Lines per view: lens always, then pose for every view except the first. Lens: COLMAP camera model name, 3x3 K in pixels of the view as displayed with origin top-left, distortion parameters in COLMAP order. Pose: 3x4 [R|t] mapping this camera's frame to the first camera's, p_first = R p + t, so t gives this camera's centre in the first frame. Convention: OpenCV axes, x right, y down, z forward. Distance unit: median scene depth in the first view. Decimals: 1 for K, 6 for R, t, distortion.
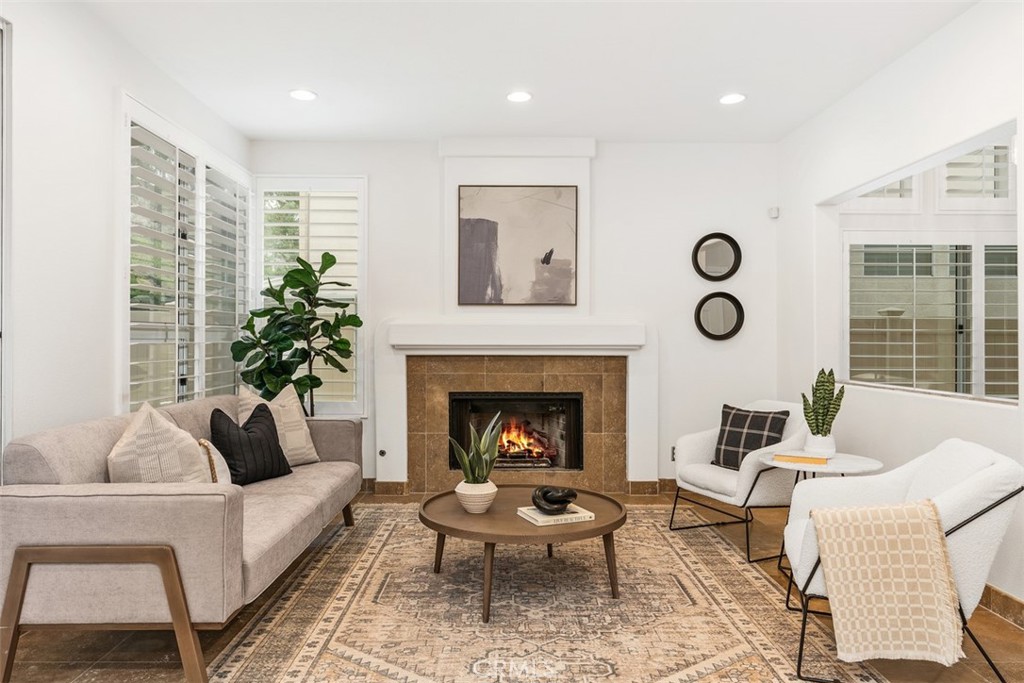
lens RADIAL K [[678.4, 0, 504.3], [0, 678.4, 331.7], [0, 0, 1]] dist [-0.006396, 0.000821]
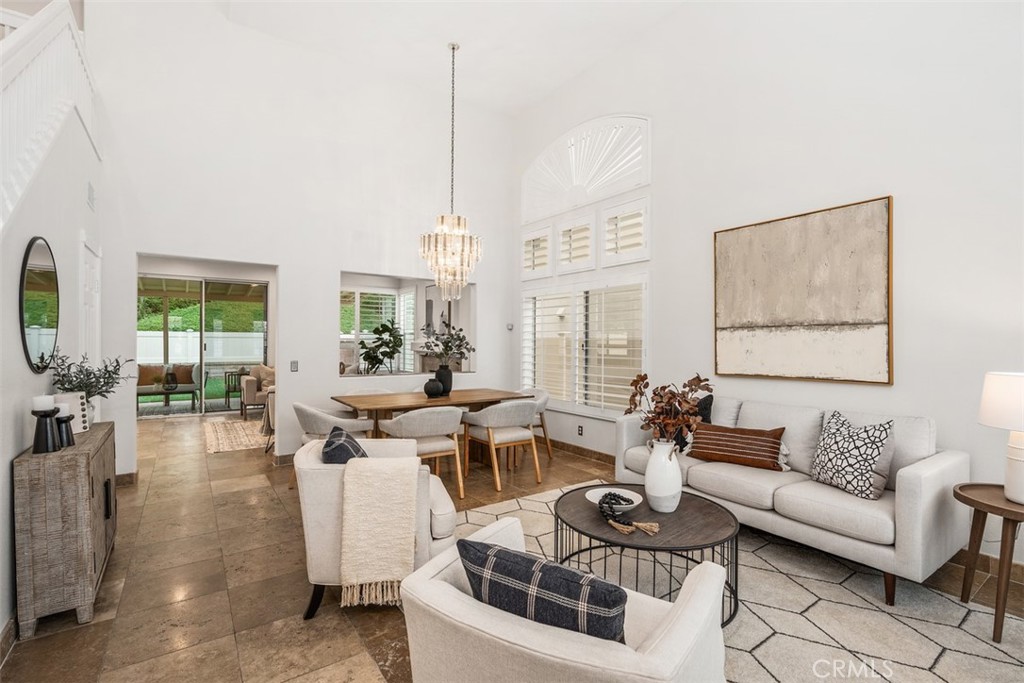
lens RADIAL K [[464.0, 0, 516.7], [0, 464.0, 343.8], [0, 0, 1]] dist [-0.010261, 0.004003]
pose [[0.576393, 0.005083, -0.817157, 1.655608], [0.000041, 0.999980, 0.006249, -0.019883], [0.817172, -0.003635, 0.576382, 0.307116]]
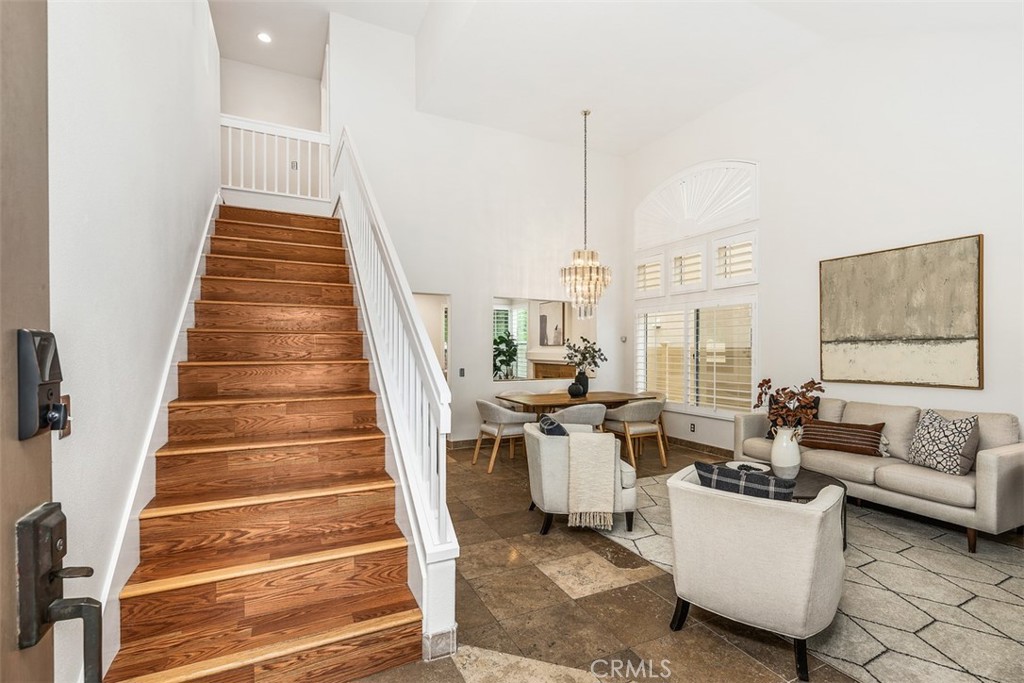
lens RADIAL K [[464.0, 0, 512.2], [0, 464.0, 352.1], [0, 0, 1]] dist [-0.010261, 0.004003]
pose [[0.437716, 0.005802, -0.899094, 1.791643], [0.006080, 0.999937, 0.009413, -0.034111], [0.899093, -0.009586, 0.437654, 0.031788]]
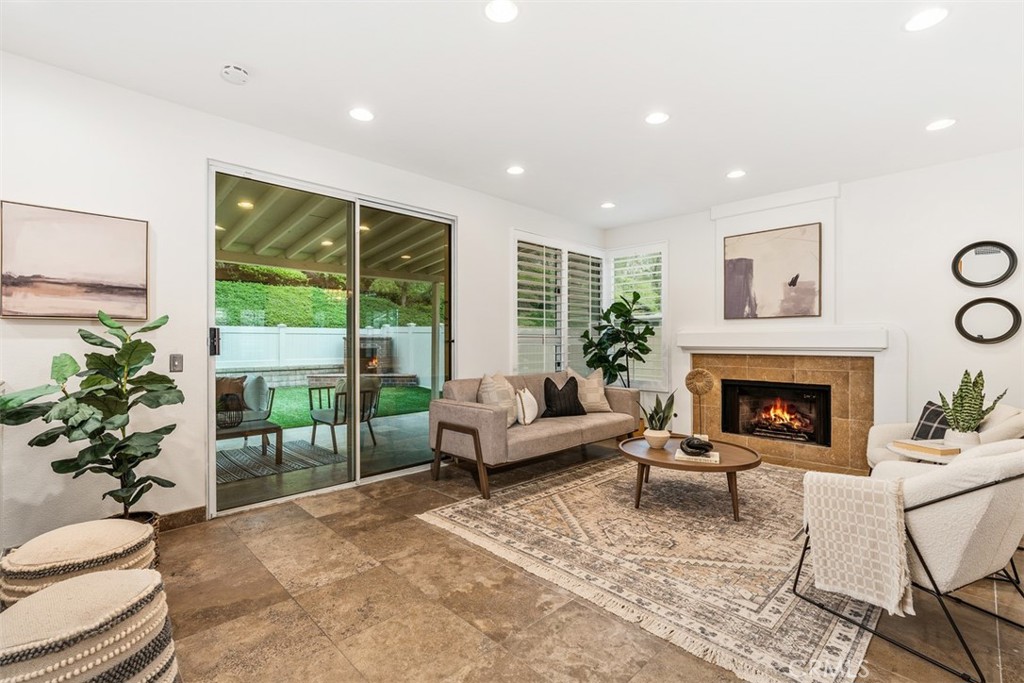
lens RADIAL K [[464.0, 0, 509.7], [0, 464.0, 340.3], [0, 0, 1]] dist [-0.010261, 0.004003]
pose [[0.694002, -0.003024, -0.719967, 0.354339], [0.006305, 0.999978, 0.001878, 0.000797], [0.719945, -0.005843, 0.694006, -0.023098]]
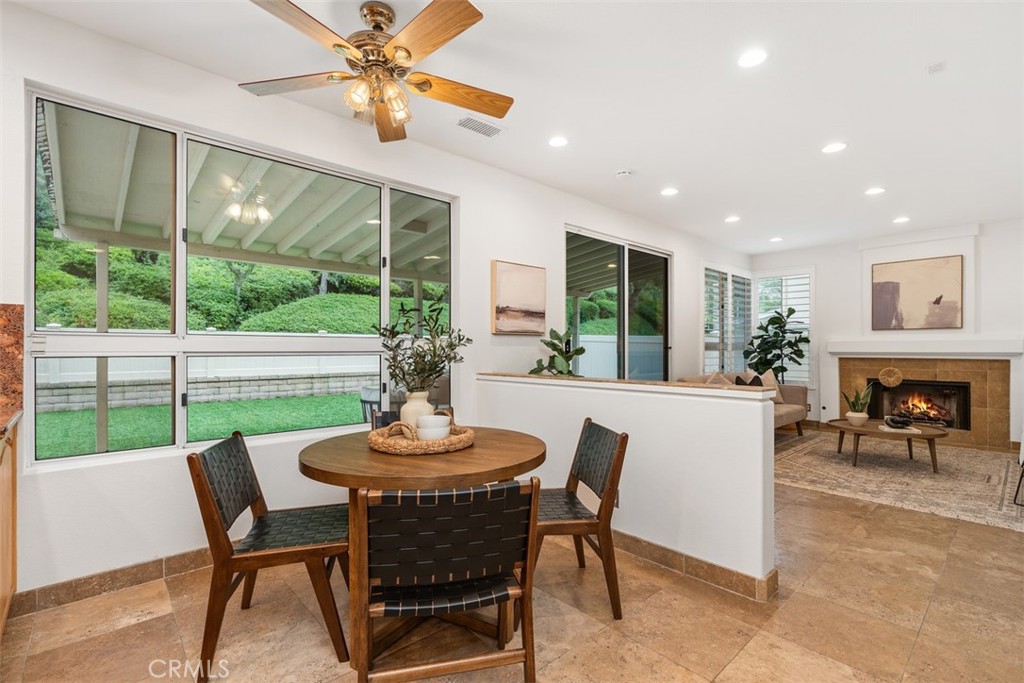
lens RADIAL K [[464.0, 0, 510.4], [0, 464.0, 349.2], [0, 0, 1]] dist [-0.010261, 0.004003]
pose [[0.662341, -0.001109, -0.749201, 0.236091], [0.007322, 0.999961, 0.004993, -0.002311], [0.749166, -0.008793, 0.662323, -0.596041]]
